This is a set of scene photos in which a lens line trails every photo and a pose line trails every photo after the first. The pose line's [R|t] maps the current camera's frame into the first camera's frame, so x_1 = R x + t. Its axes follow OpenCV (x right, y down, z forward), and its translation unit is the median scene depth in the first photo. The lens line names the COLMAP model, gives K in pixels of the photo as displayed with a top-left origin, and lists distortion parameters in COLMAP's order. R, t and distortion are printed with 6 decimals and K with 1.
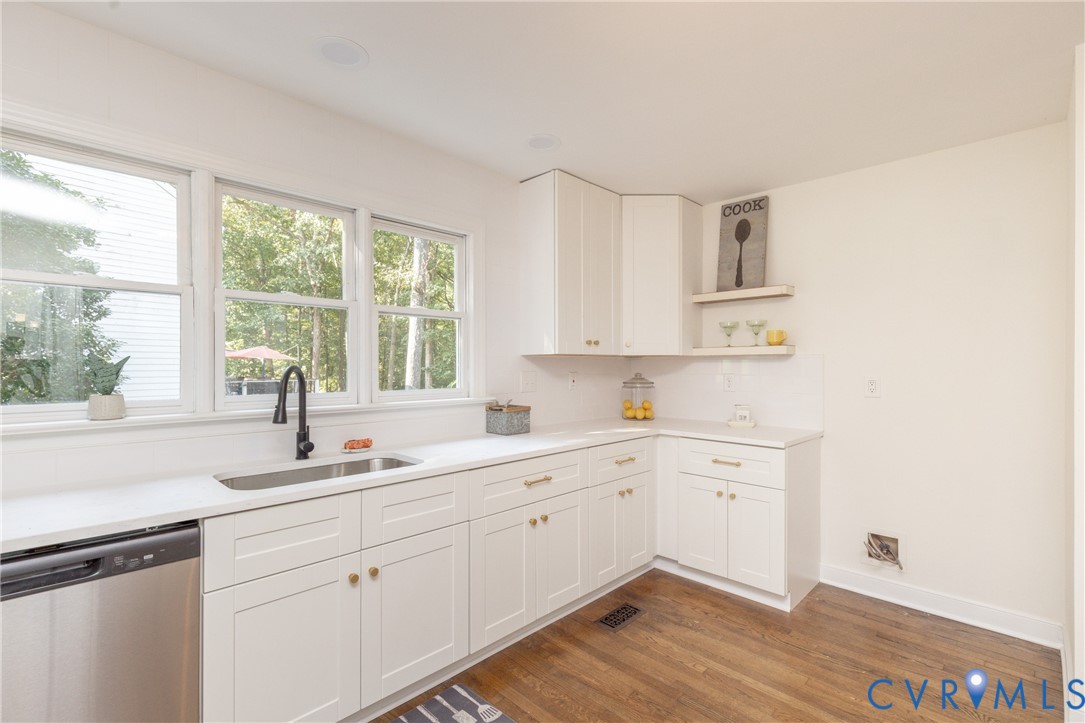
lens RADIAL K [[497.4, 0, 544.5], [0, 497.4, 366.6], [0, 0, 1]] dist [-0.000266, -0.000336]
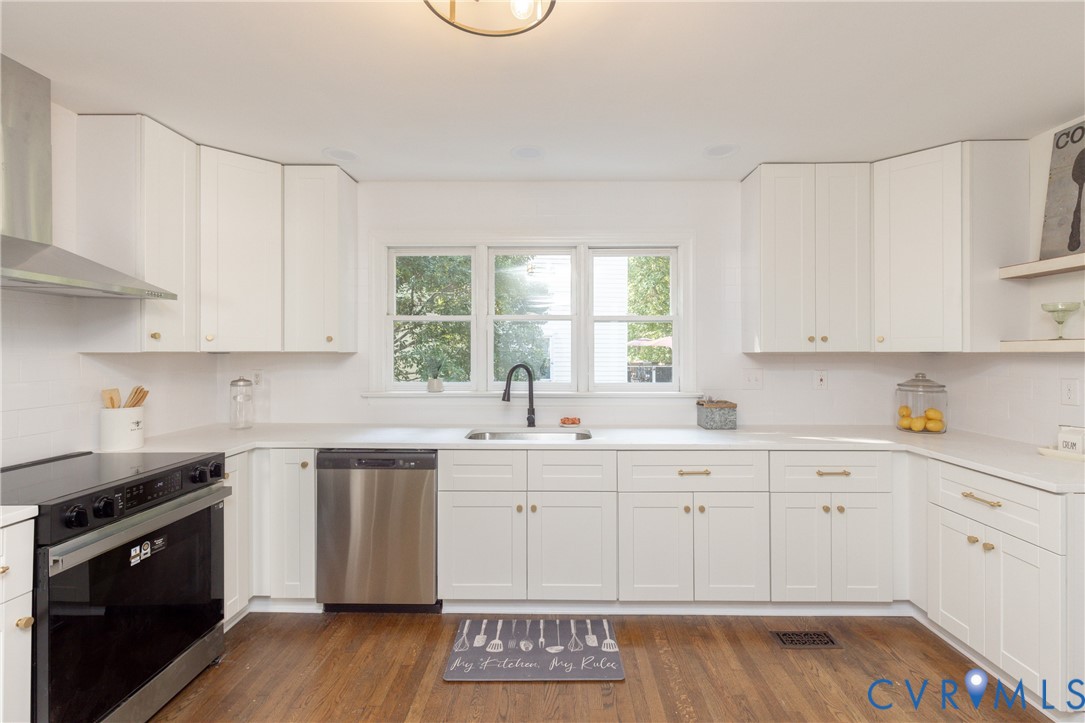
lens RADIAL K [[497.4, 0, 545.3], [0, 497.4, 353.1], [0, 0, 1]] dist [-0.000266, -0.000336]
pose [[0.684398, 0.002211, -0.729105, 0.442959], [-0.001324, 0.999998, 0.001789, -0.024513], [0.729107, -0.000259, 0.684400, 0.020372]]
